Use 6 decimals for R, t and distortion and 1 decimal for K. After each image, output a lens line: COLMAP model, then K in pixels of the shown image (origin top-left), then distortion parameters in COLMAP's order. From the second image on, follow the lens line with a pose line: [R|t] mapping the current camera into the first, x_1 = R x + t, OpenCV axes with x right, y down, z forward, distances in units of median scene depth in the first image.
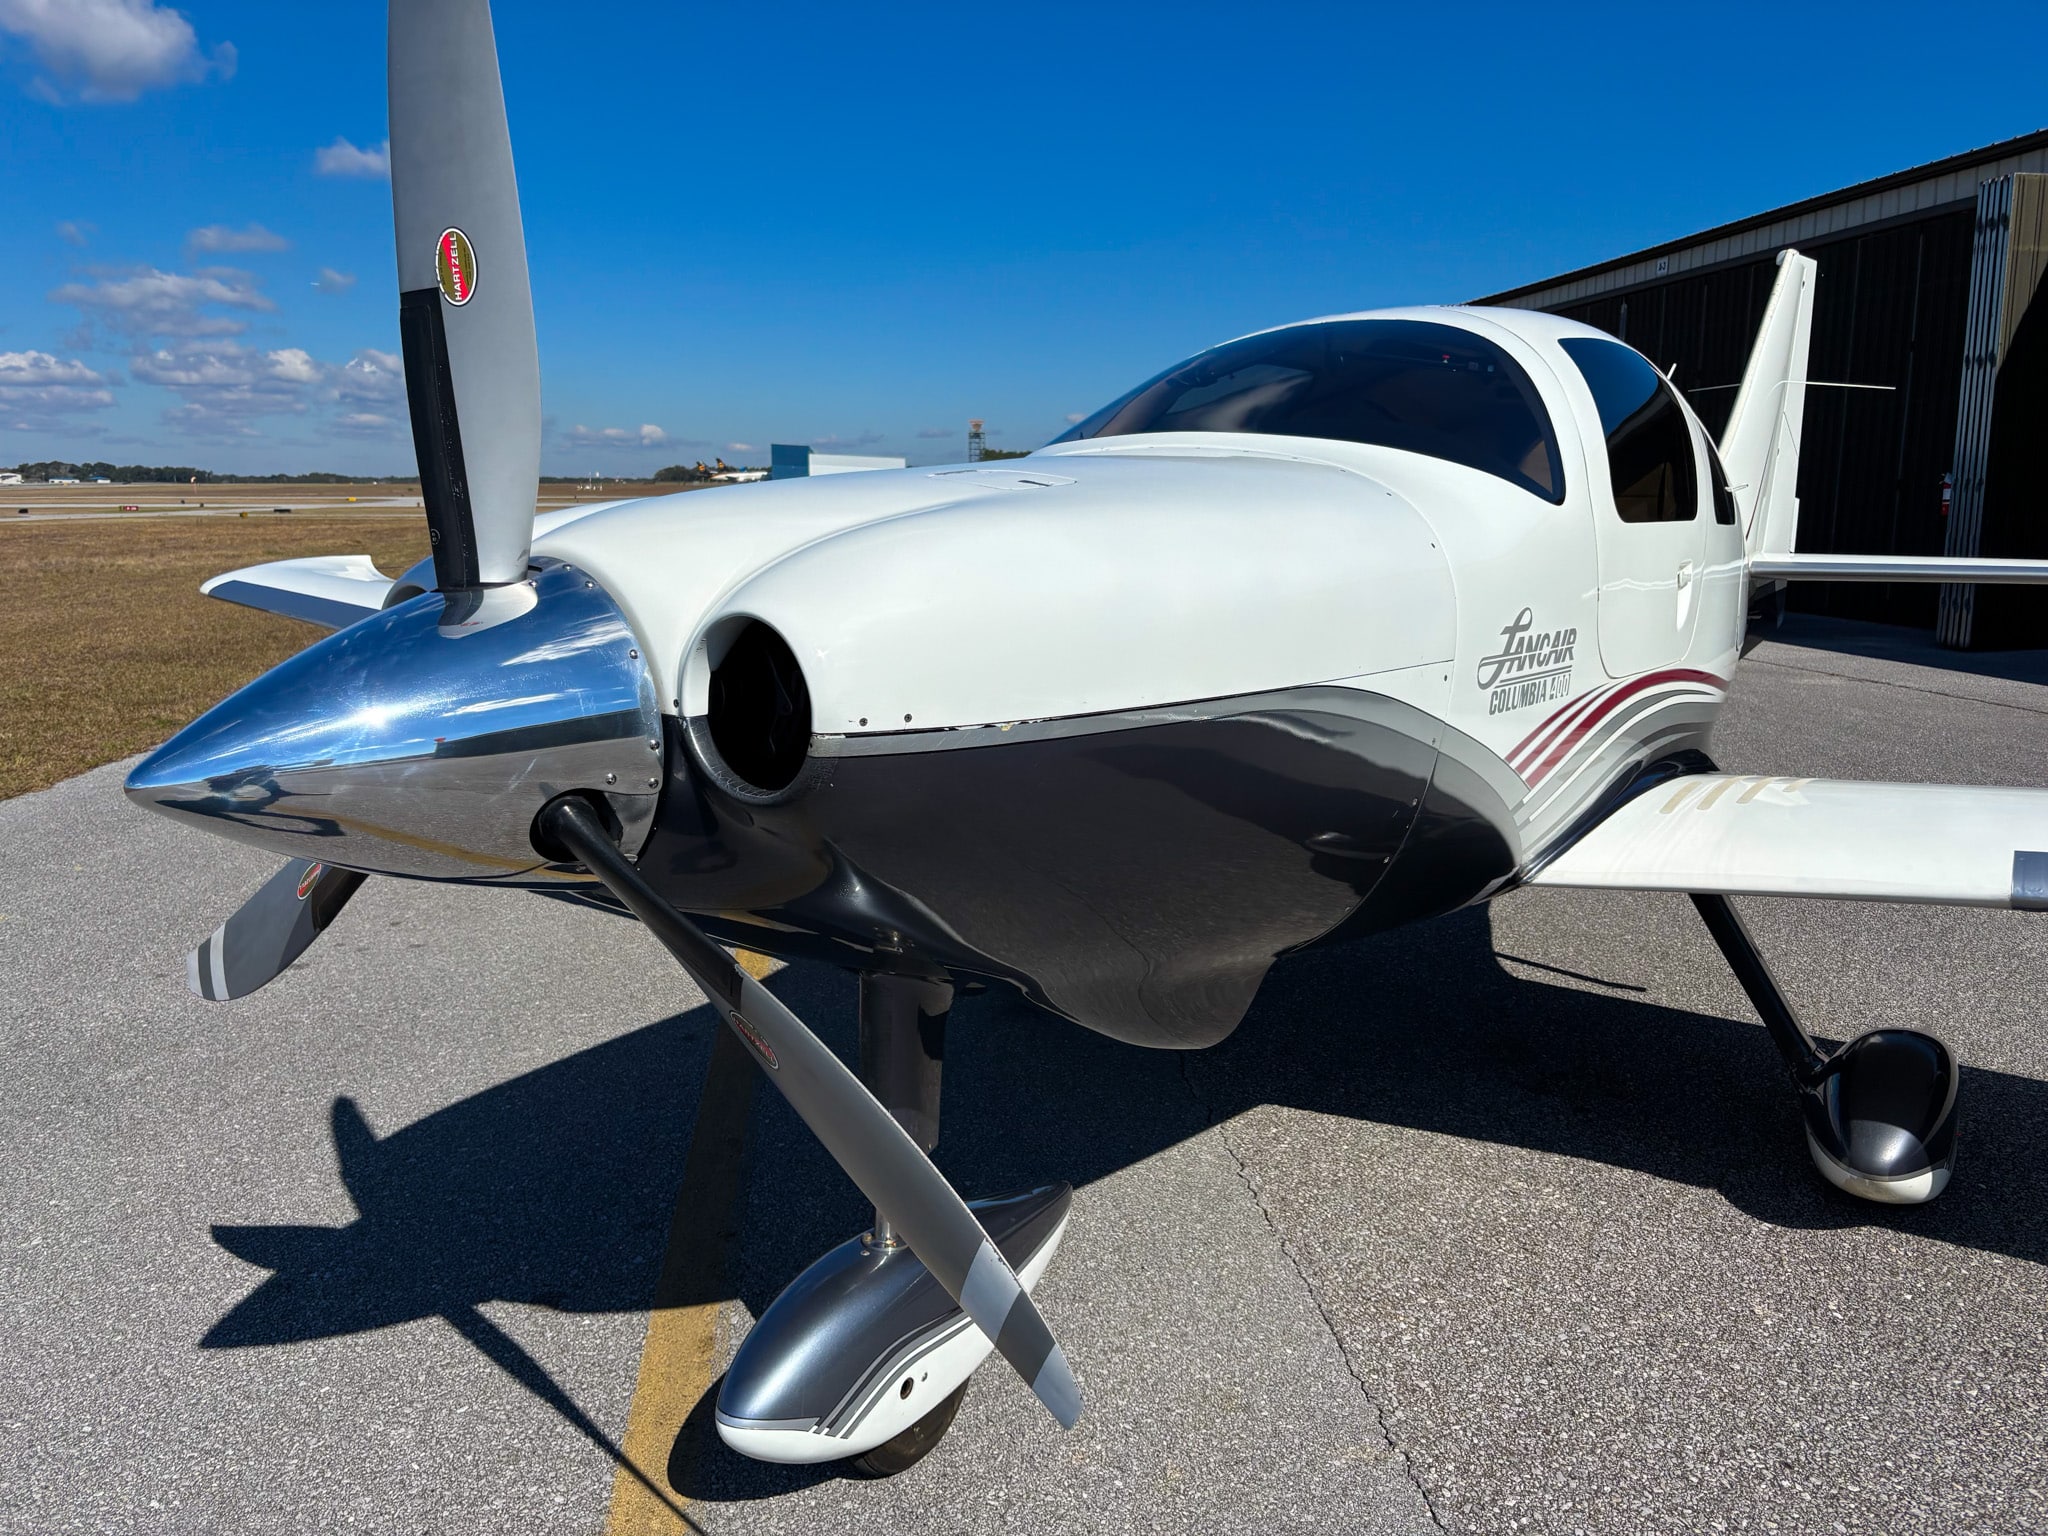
lens RADIAL K [[1573.8, 0, 1025.1], [0, 1573.8, 739.4], [0, 0, 1]] dist [0.052095, -0.068968]
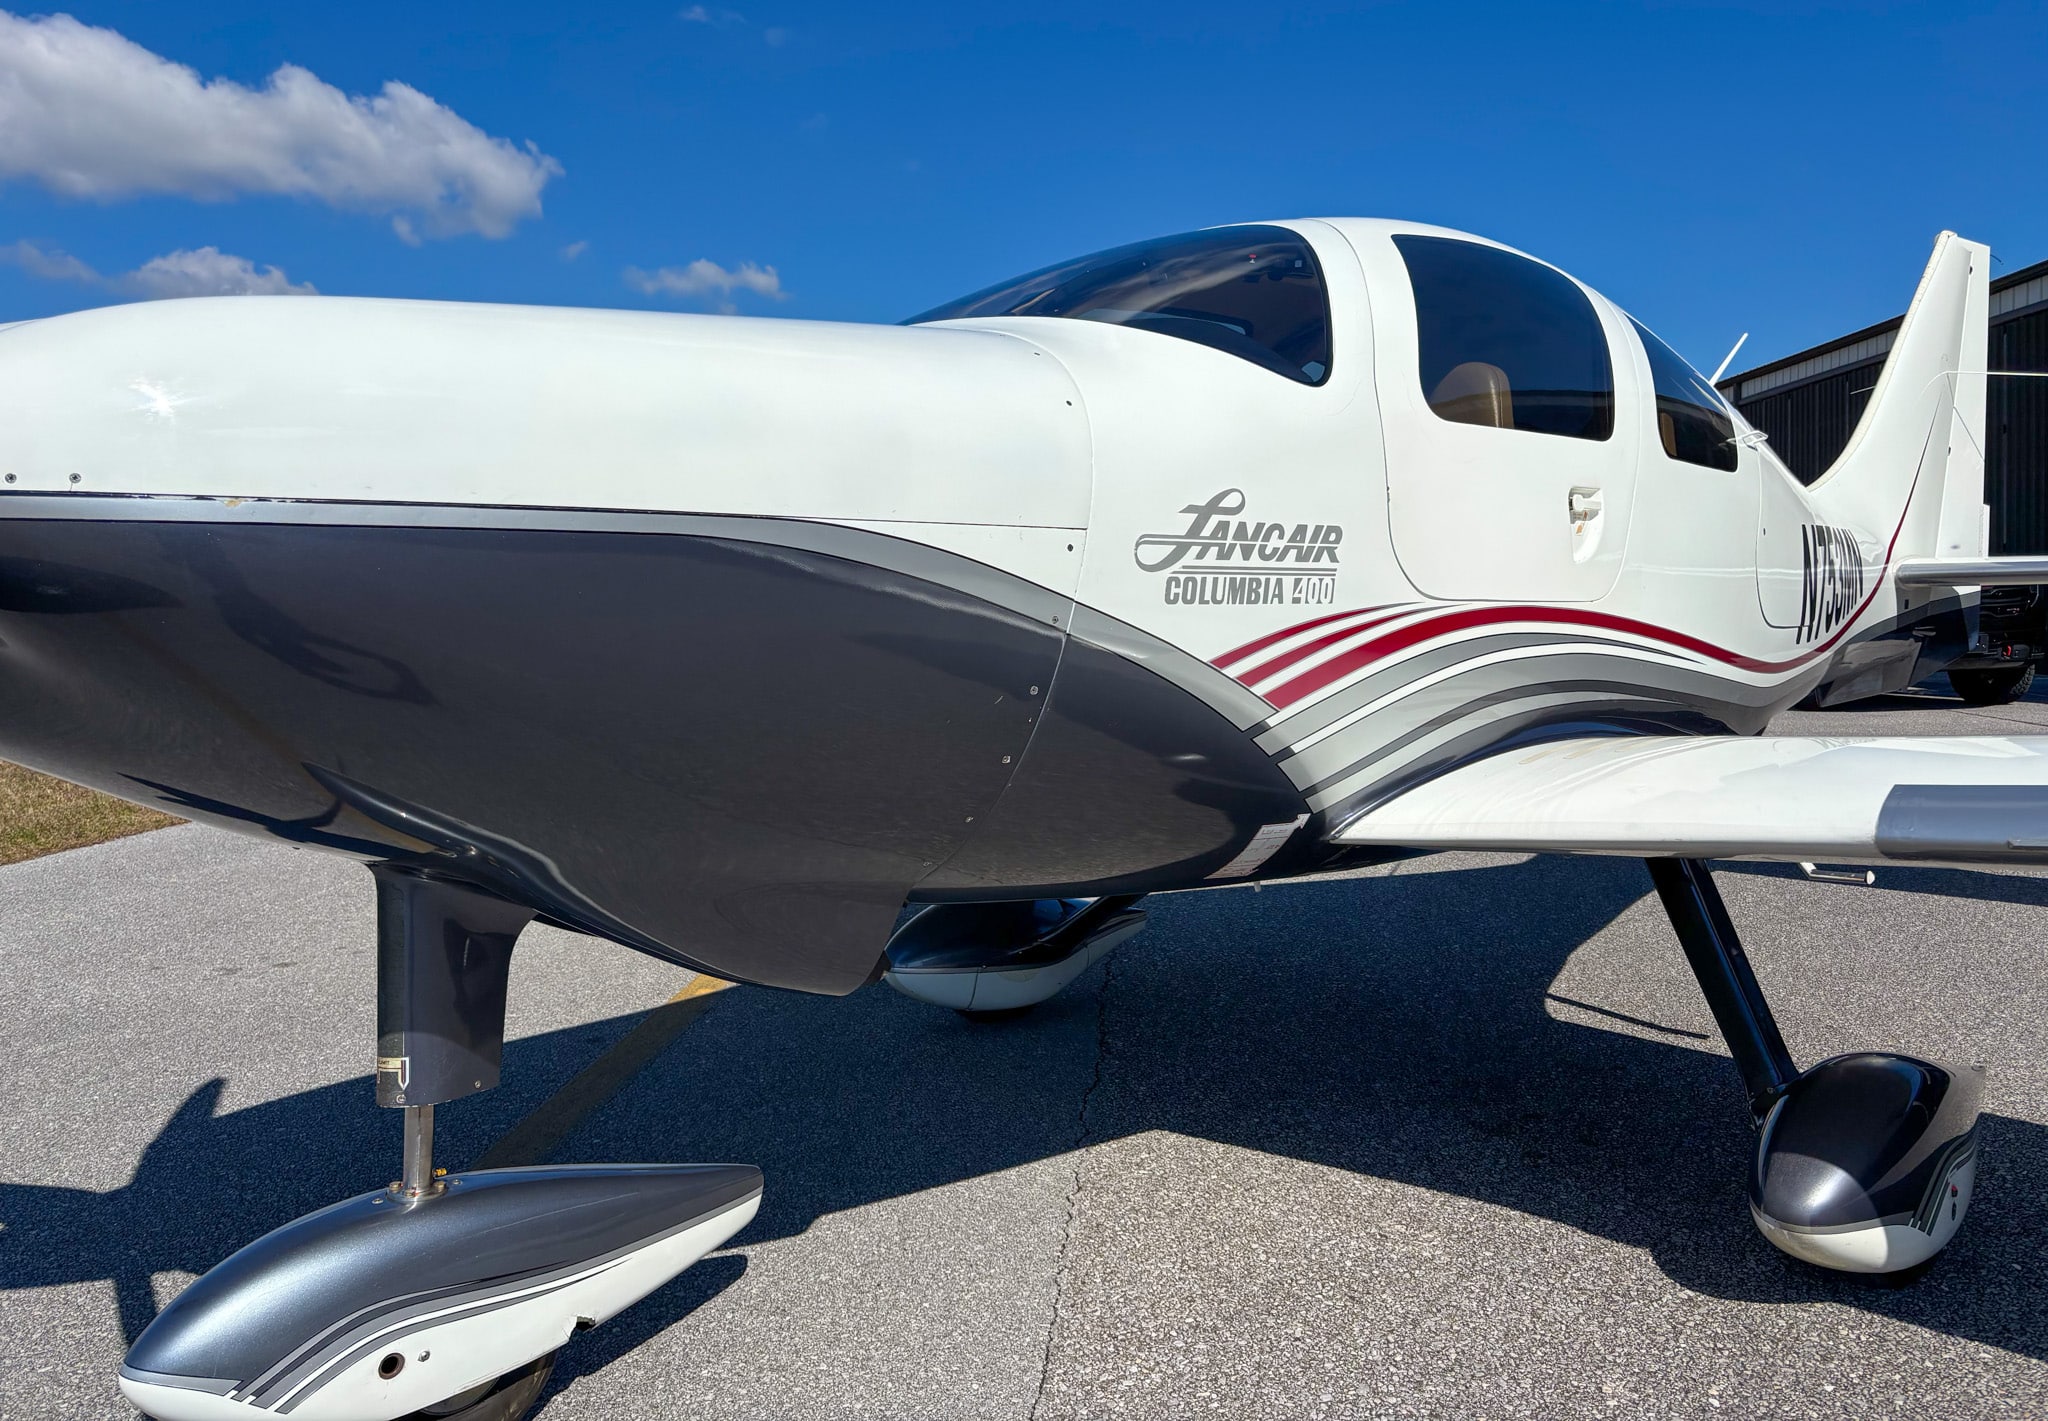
lens RADIAL K [[1558.0, 0, 1029.0], [0, 1558.0, 615.1], [0, 0, 1]] dist [0.069789, -0.087035]
pose [[0.981767, -0.013804, -0.189588, 0.346983], [-0.013045, 0.990116, -0.139642, 0.099989], [0.189642, 0.139569, 0.971883, 0.147667]]
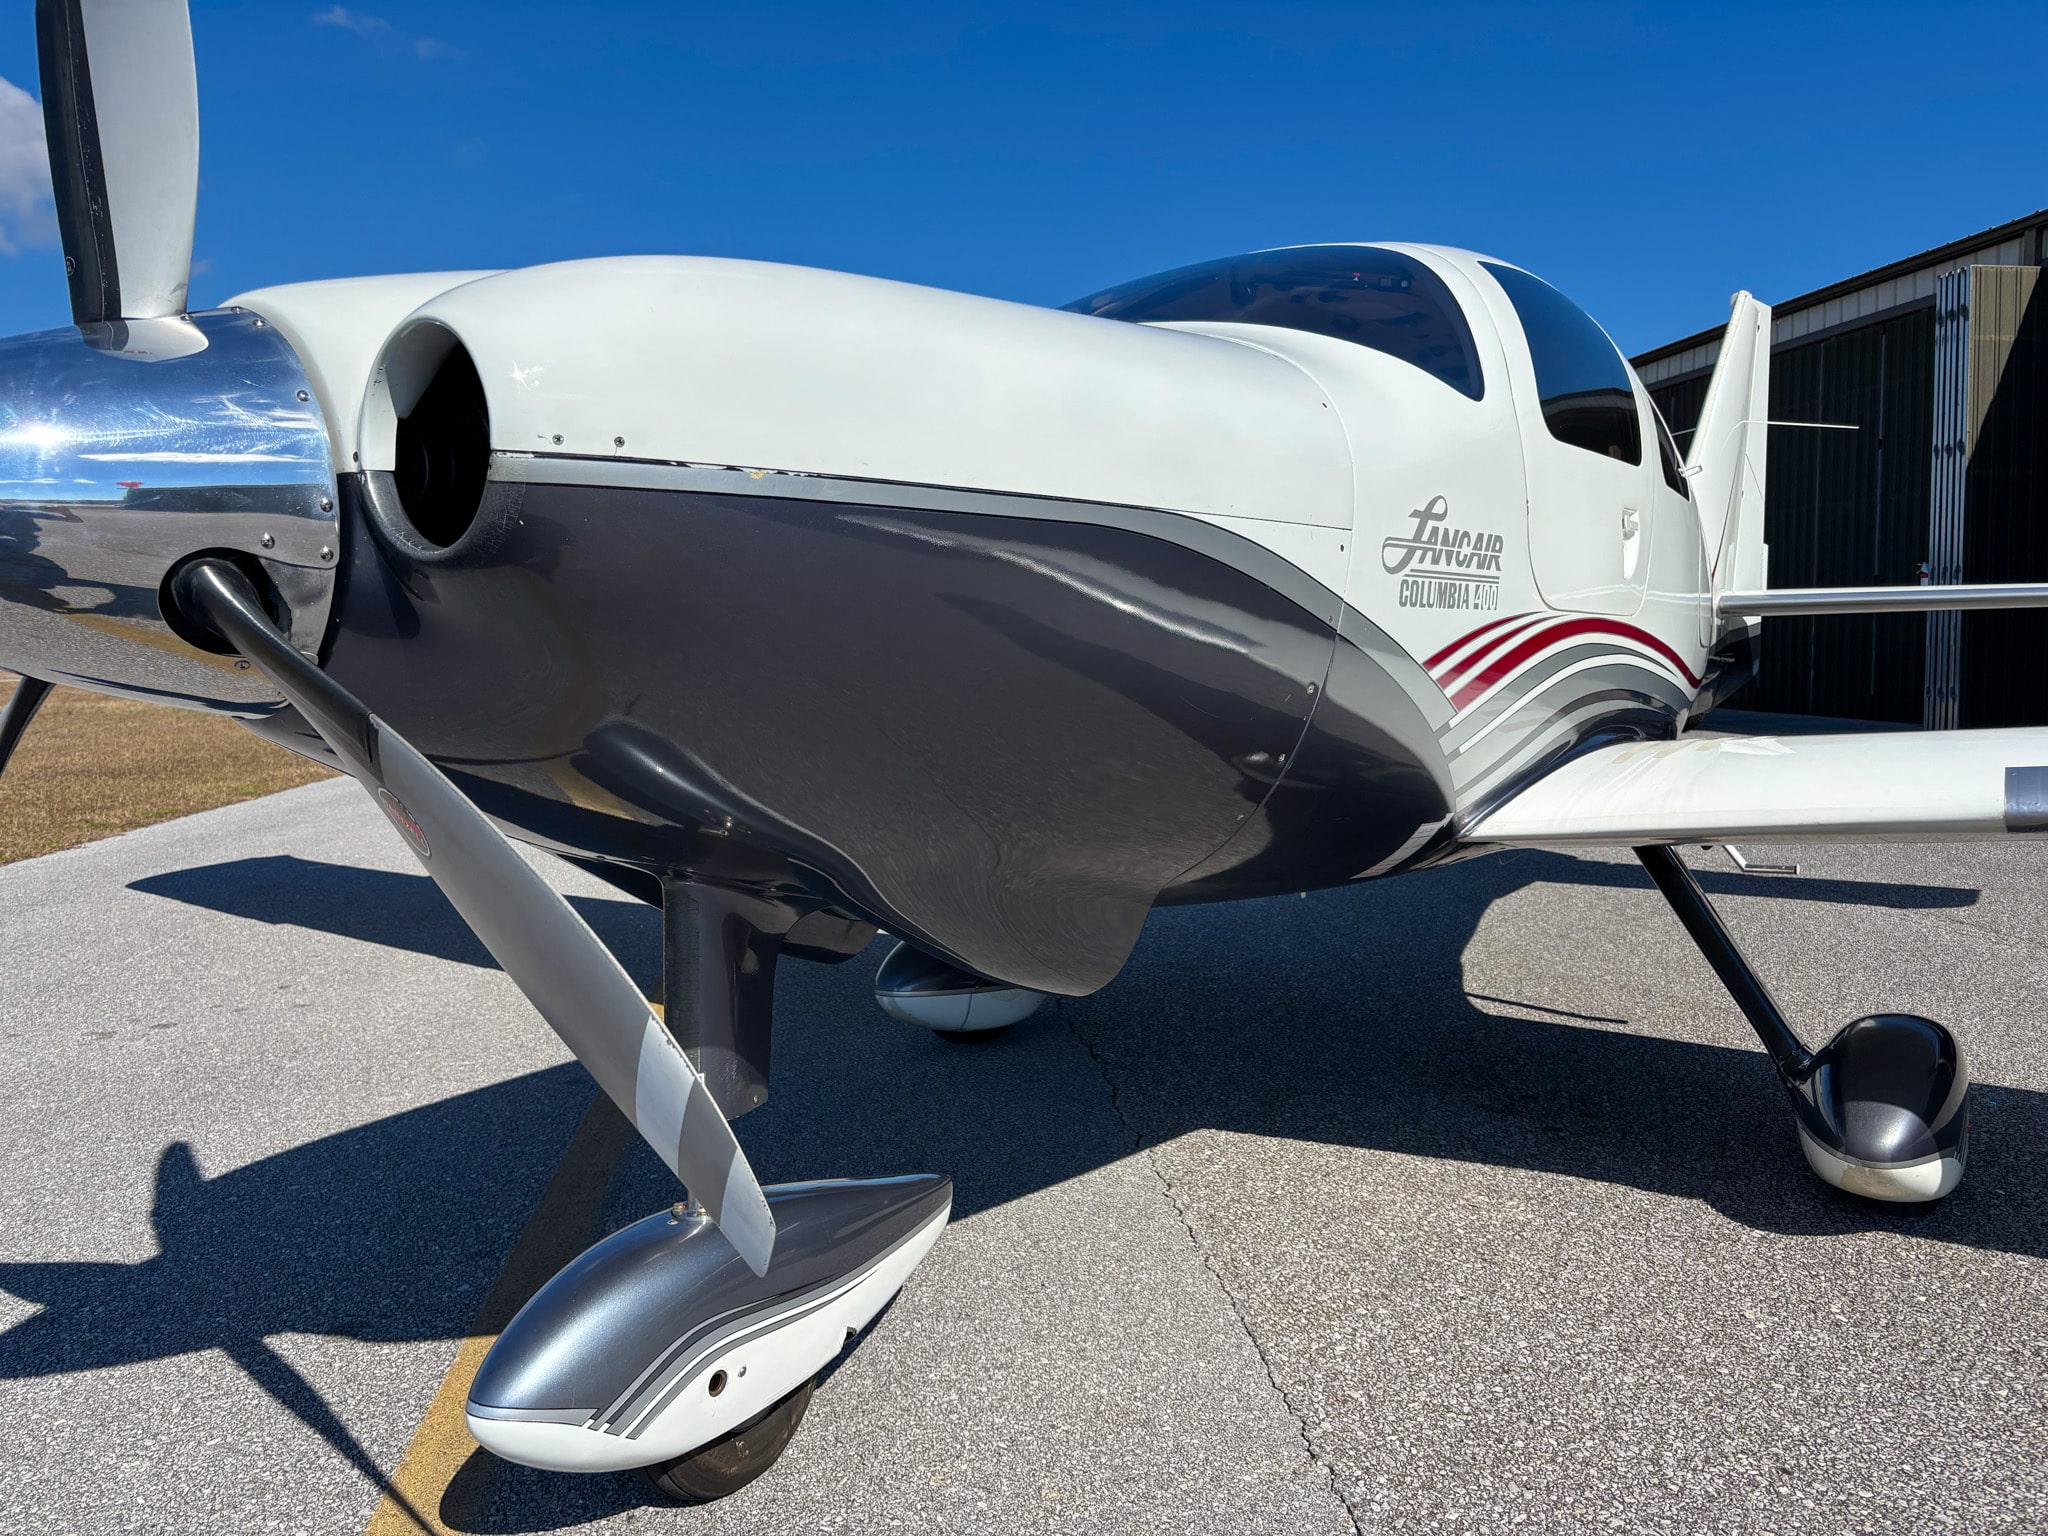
lens RADIAL K [[1573.8, 0, 1025.1], [0, 1573.8, 739.4], [0, 0, 1]] dist [0.052095, -0.068968]
pose [[0.999826, -0.018401, 0.002984, 0.072860], [0.018595, 0.995796, -0.089691, 0.122147], [-0.001321, 0.089731, 0.995965, 0.115142]]
